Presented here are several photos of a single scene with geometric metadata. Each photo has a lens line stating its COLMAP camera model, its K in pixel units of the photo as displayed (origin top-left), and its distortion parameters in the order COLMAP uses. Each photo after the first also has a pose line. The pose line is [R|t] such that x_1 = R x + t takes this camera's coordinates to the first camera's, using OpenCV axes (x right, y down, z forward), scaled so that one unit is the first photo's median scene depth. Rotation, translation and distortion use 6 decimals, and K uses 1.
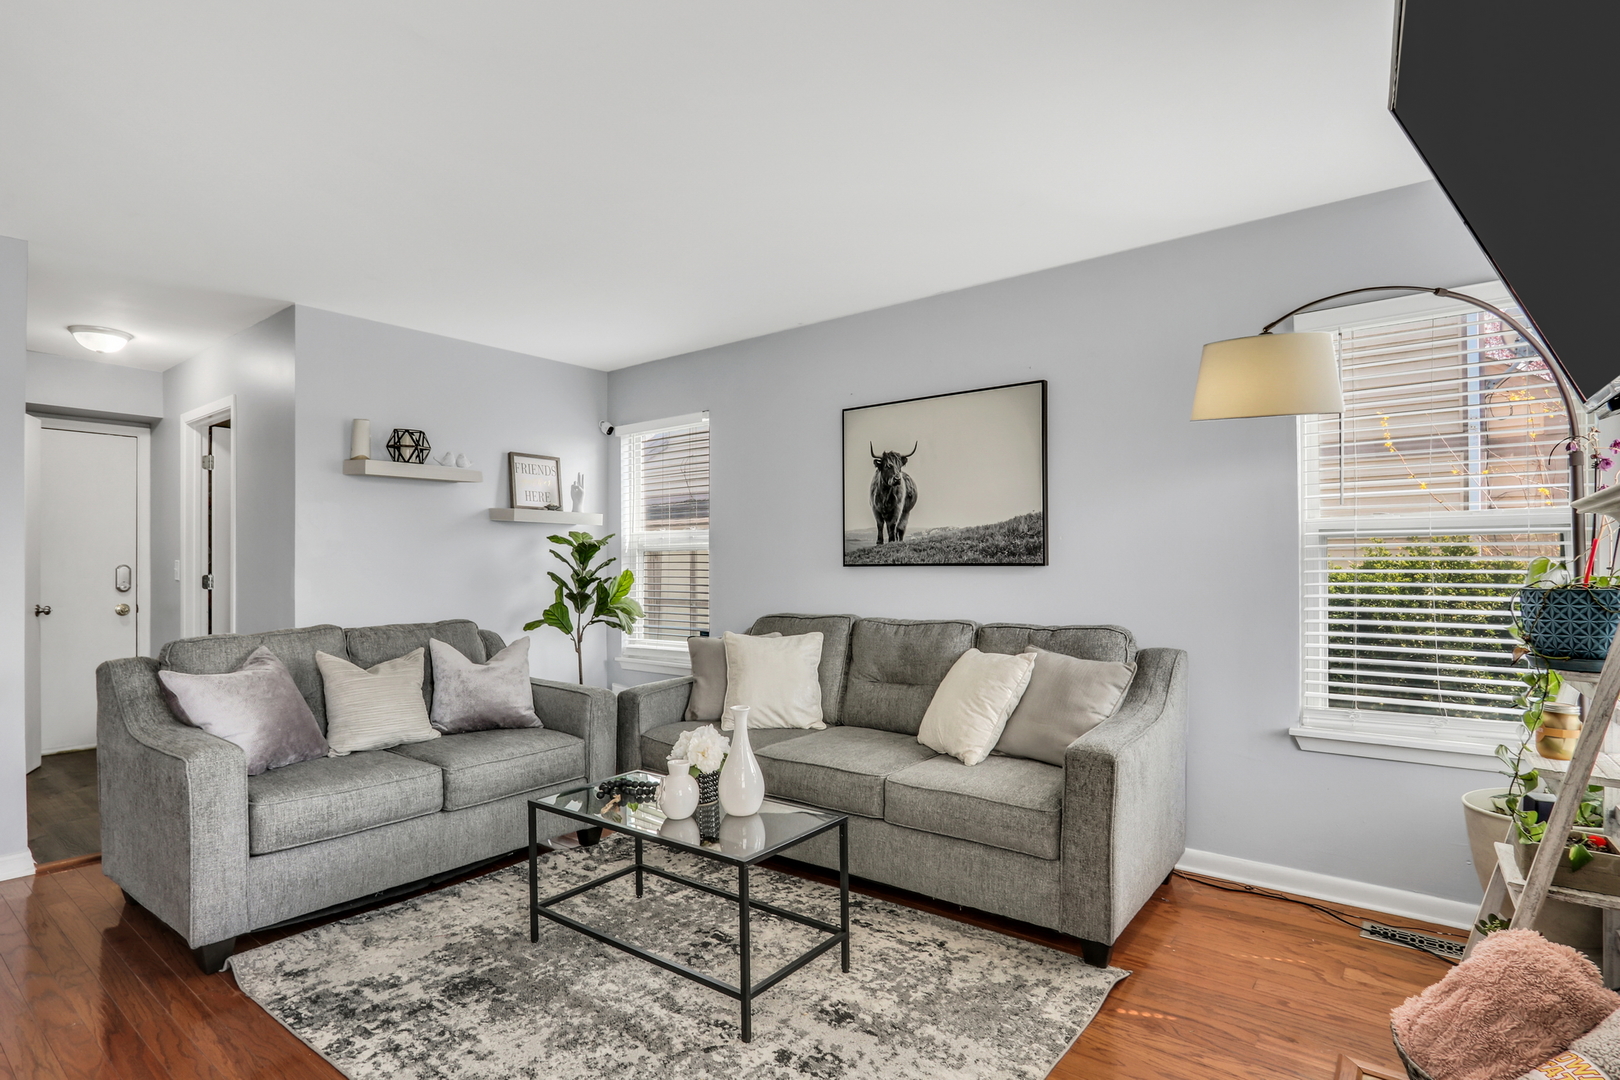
lens RADIAL K [[816.6, 0, 801.9], [0, 816.6, 555.5], [0, 0, 1]] dist [-0.018598, 0.002001]
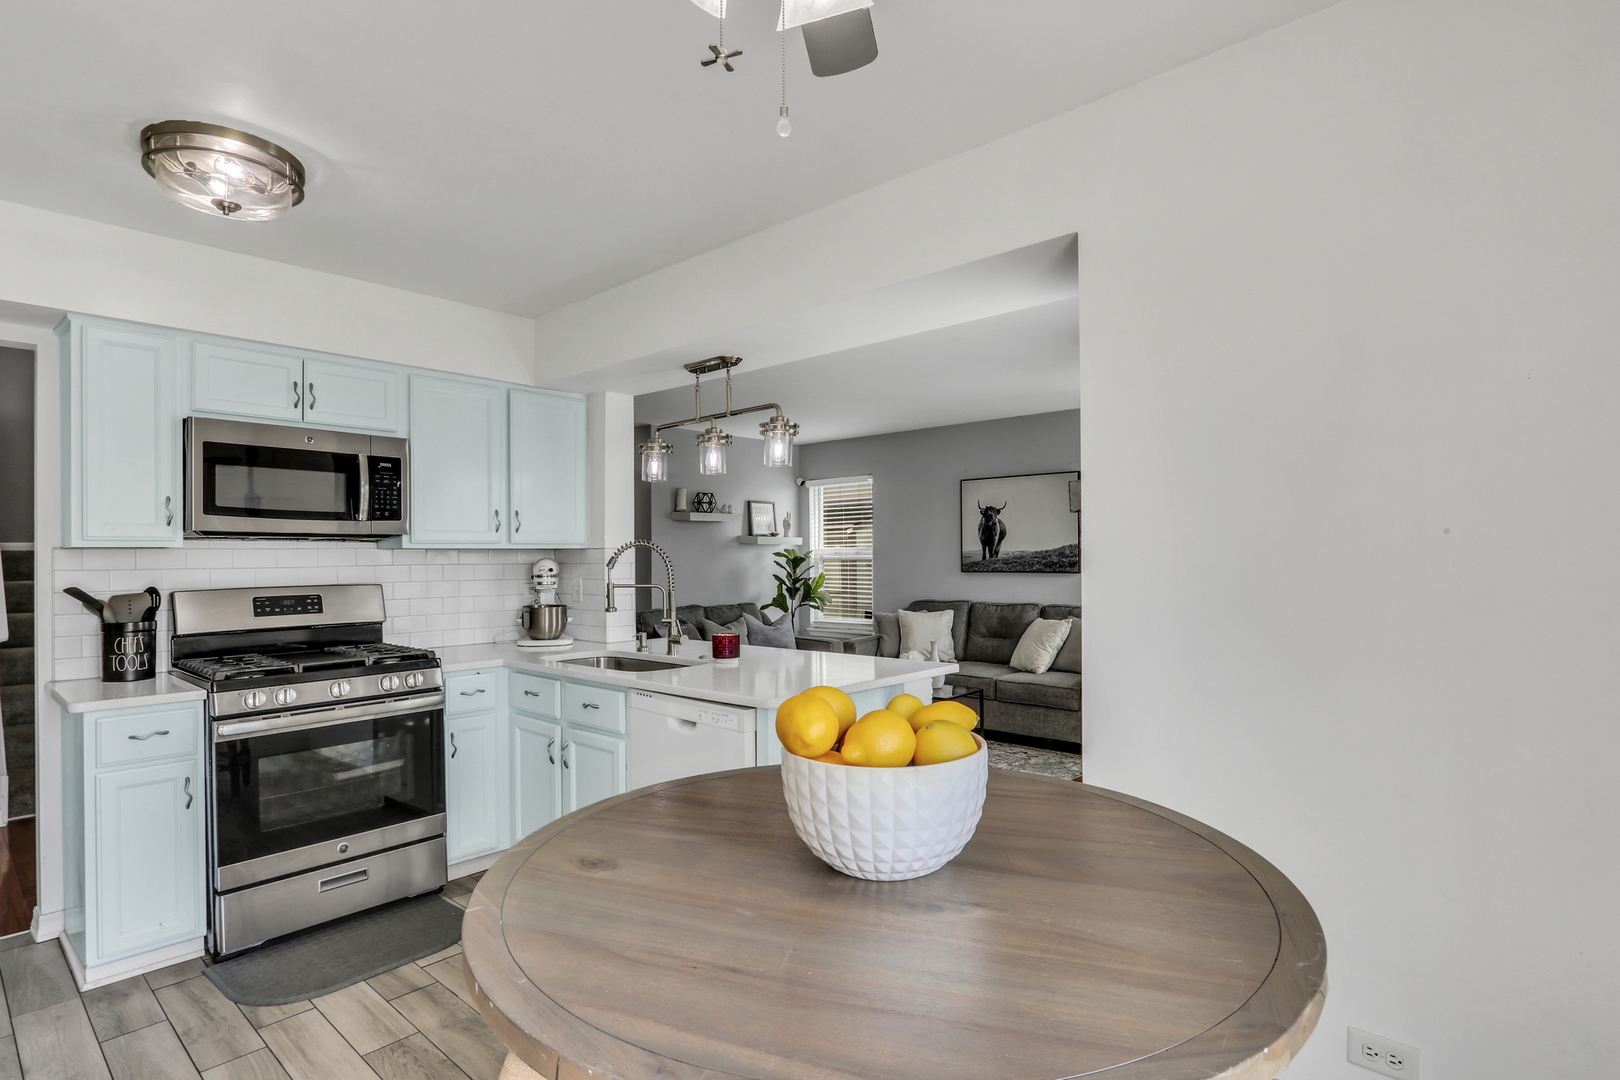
lens RADIAL K [[816.6, 0, 808.9], [0, 816.6, 550.3], [0, 0, 1]] dist [-0.018598, 0.002001]
pose [[0.998046, -0.001194, -0.062477, -0.169289], [0.001336, 0.999997, 0.002222, -0.038314], [0.062474, -0.002301, 0.998044, -0.757892]]
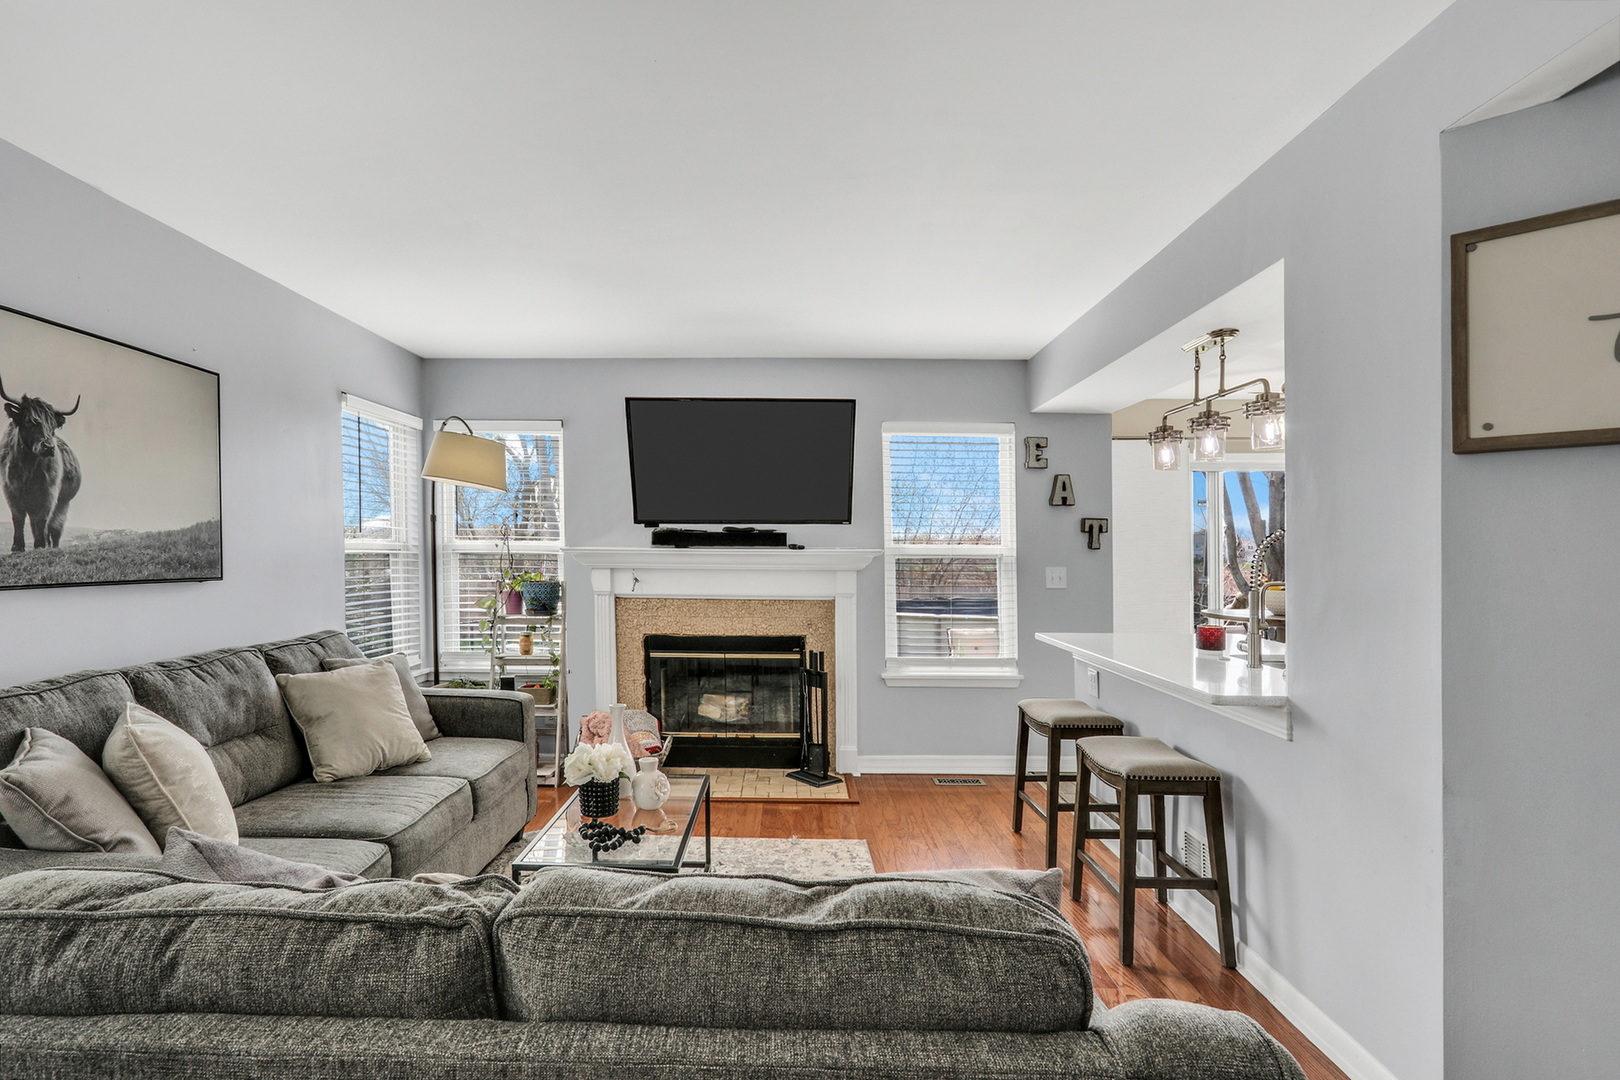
lens RADIAL K [[816.6, 0, 810.0], [0, 816.6, 556.4], [0, 0, 1]] dist [-0.018598, 0.002001]
pose [[-0.613348, -0.000335, 0.789813, -0.719527], [-0.011192, 0.999903, -0.008267, -0.012026], [-0.789734, -0.013910, -0.613292, 0.922185]]
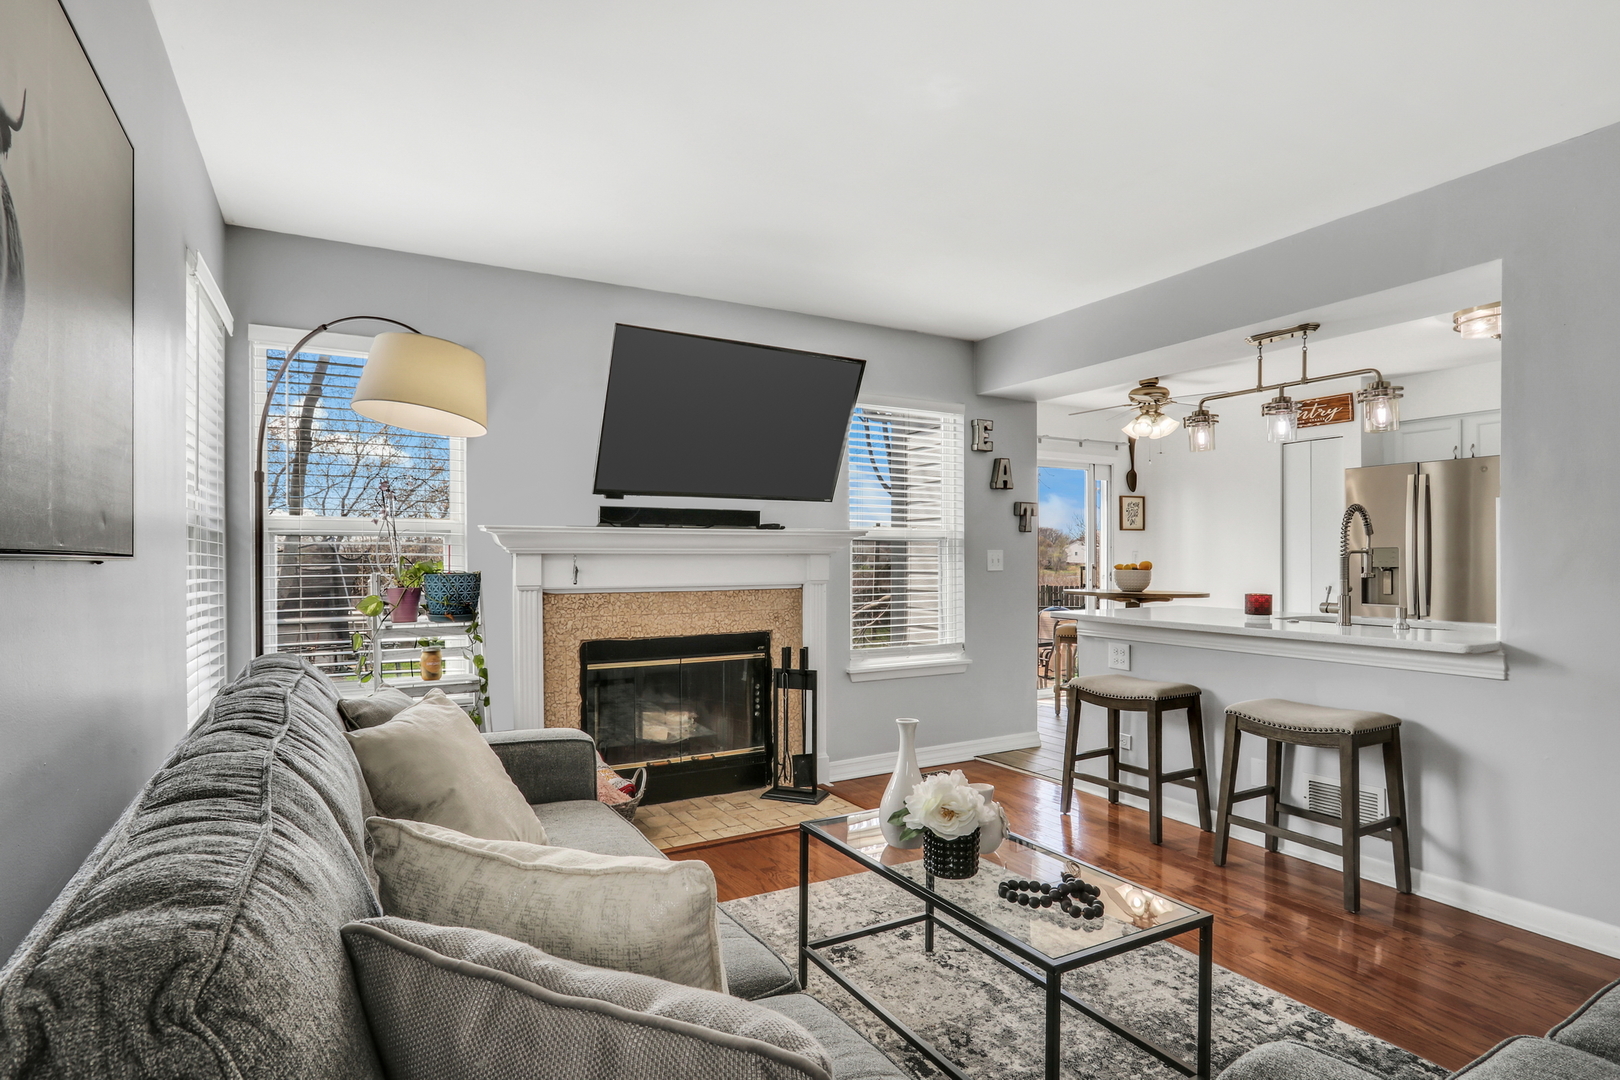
lens RADIAL K [[816.6, 0, 804.9], [0, 816.6, 549.5], [0, 0, 1]] dist [-0.018598, 0.002001]
pose [[-0.922356, 0.013970, 0.386089, -0.191491], [0.005665, 0.999728, -0.022642, 0.016063], [-0.386300, -0.018697, -0.922184, 1.131508]]
